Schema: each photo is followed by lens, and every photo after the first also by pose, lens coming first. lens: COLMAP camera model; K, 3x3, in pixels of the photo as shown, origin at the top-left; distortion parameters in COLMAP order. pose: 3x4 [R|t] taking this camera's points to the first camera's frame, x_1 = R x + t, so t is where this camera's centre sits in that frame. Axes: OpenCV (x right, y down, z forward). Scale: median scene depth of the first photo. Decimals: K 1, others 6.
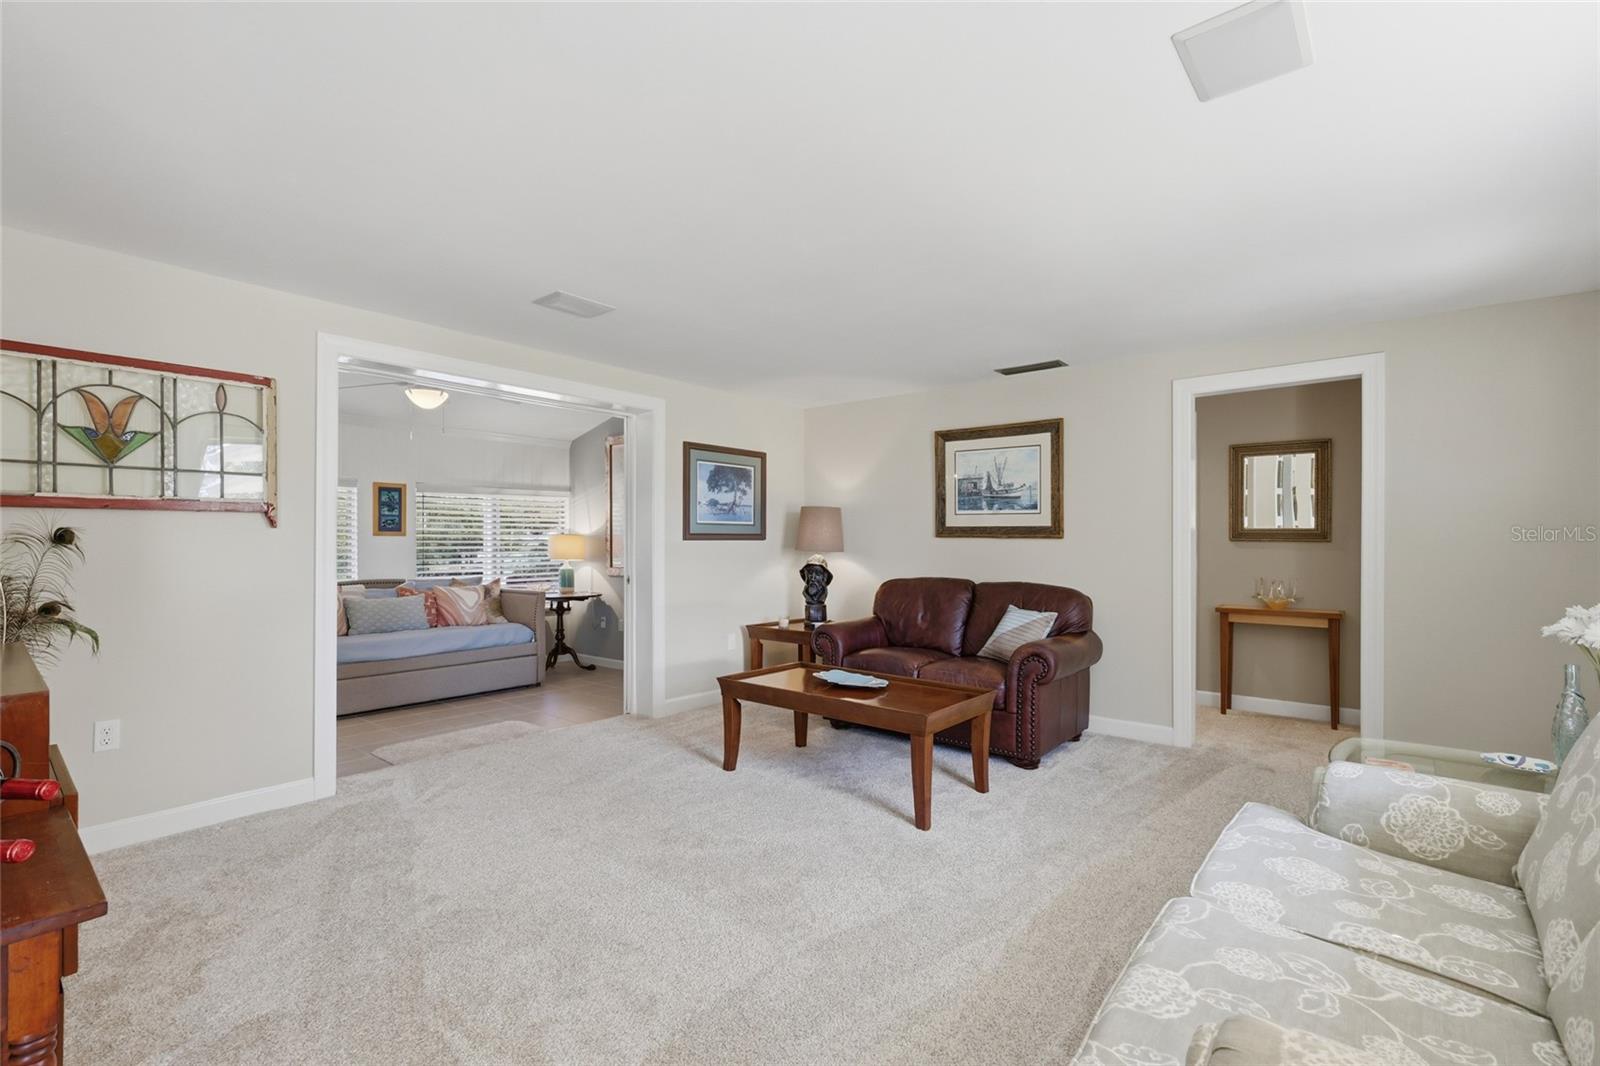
lens RADIAL K [[704.6, 0, 798.7], [0, 704.6, 542.8], [0, 0, 1]] dist [0.005414, -0.000364]
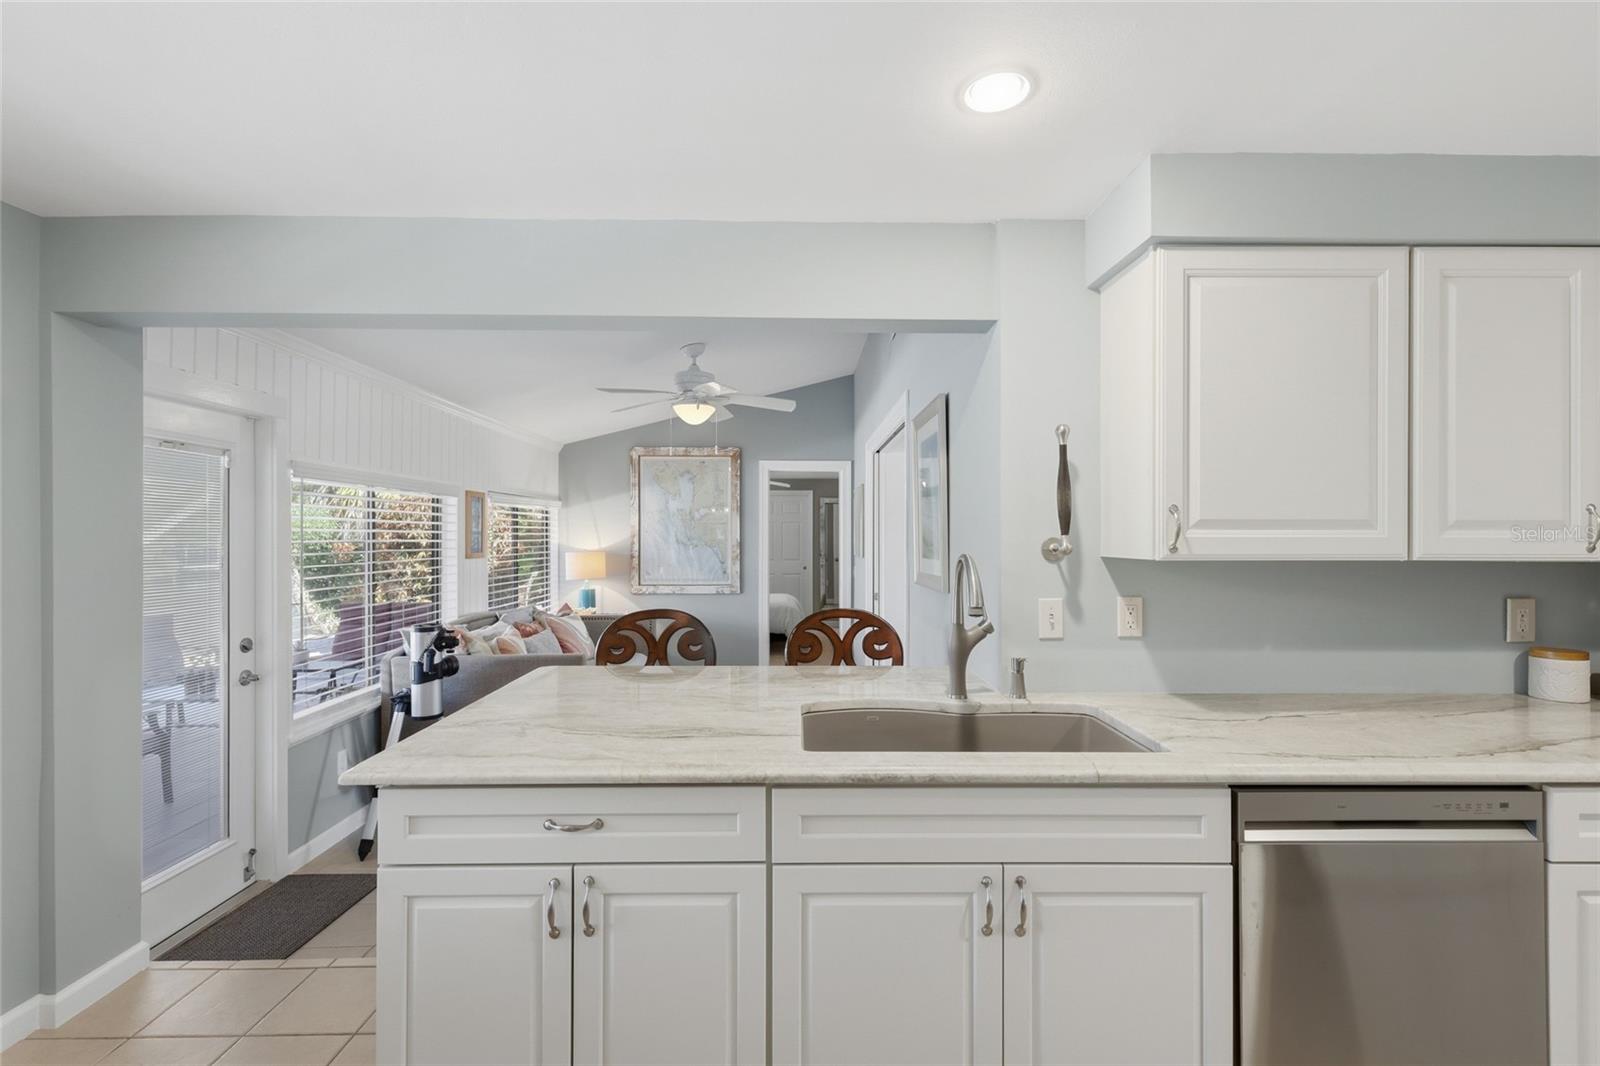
lens RADIAL K [[704.6, 0, 814.5], [0, 704.6, 537.1], [0, 0, 1]] dist [0.005414, -0.000364]
pose [[0.767099, 0.001832, 0.641526, -0.704995], [-0.001301, 0.999998, -0.001300, -0.028359], [-0.641527, 0.000163, 0.767100, 0.119166]]
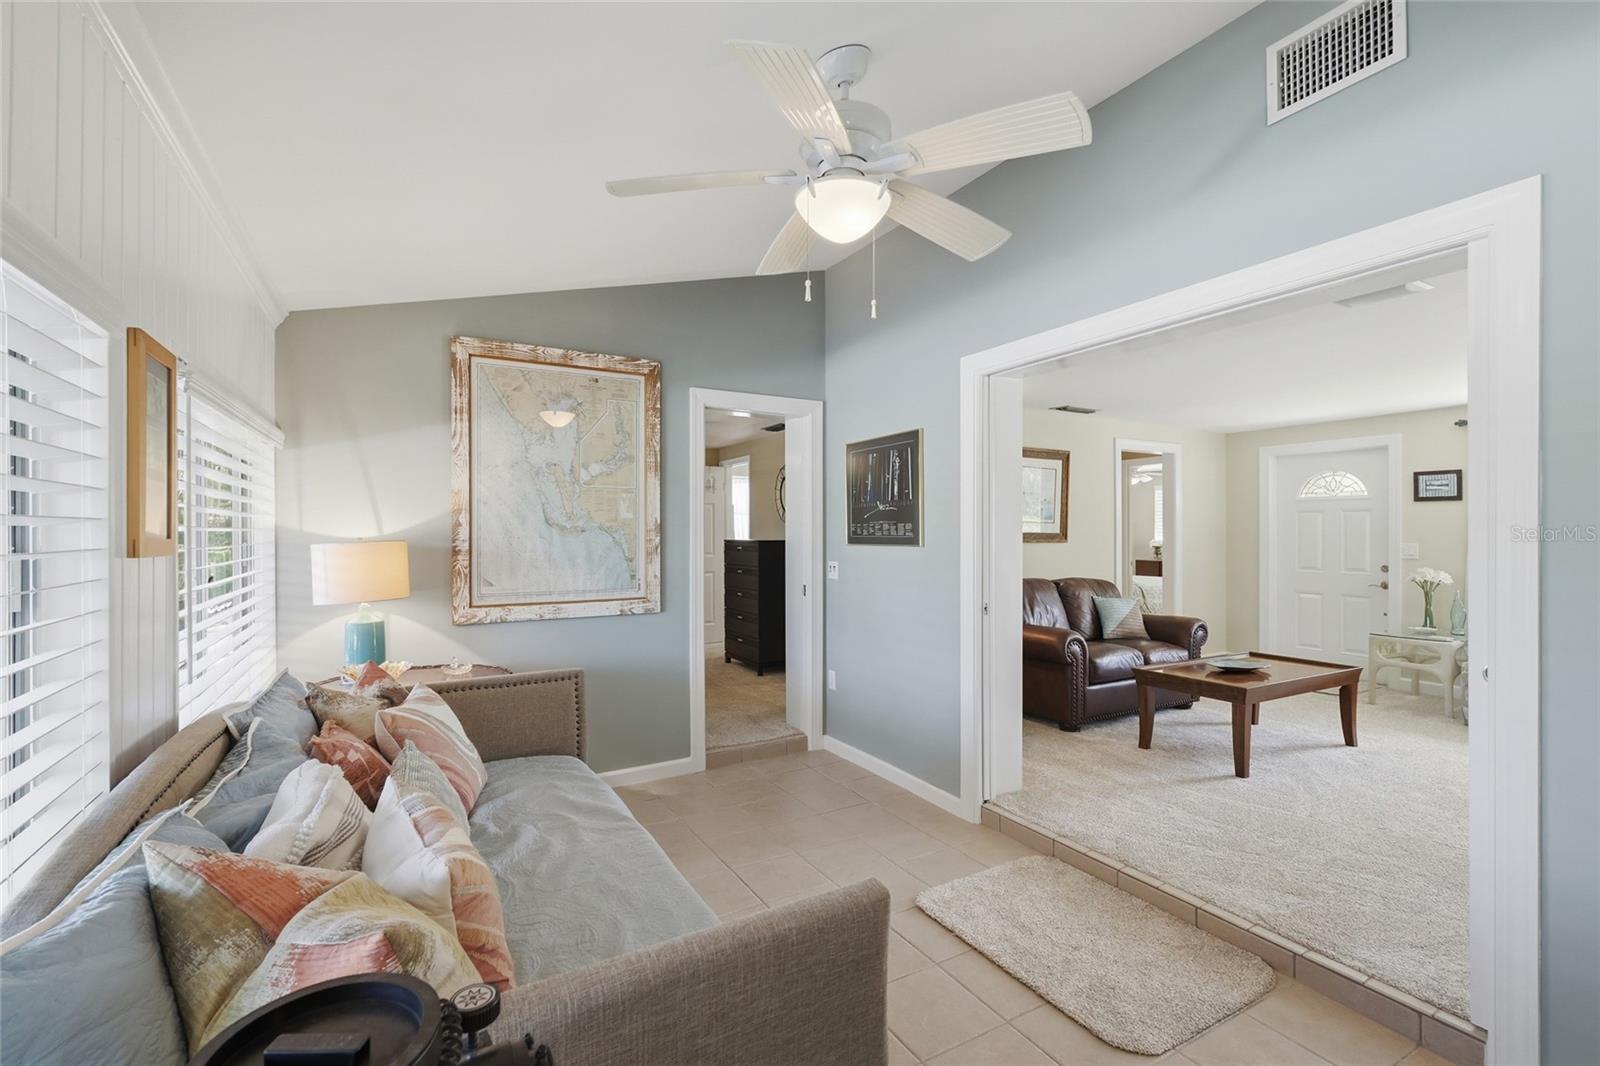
lens RADIAL K [[704.6, 0, 794.3], [0, 704.6, 530.7], [0, 0, 1]] dist [0.005414, -0.000364]
pose [[0.370335, 0.006588, 0.928875, -0.645300], [0.003859, 0.999955, -0.008631, -0.011865], [-0.928890, 0.006781, 0.370293, 0.619075]]
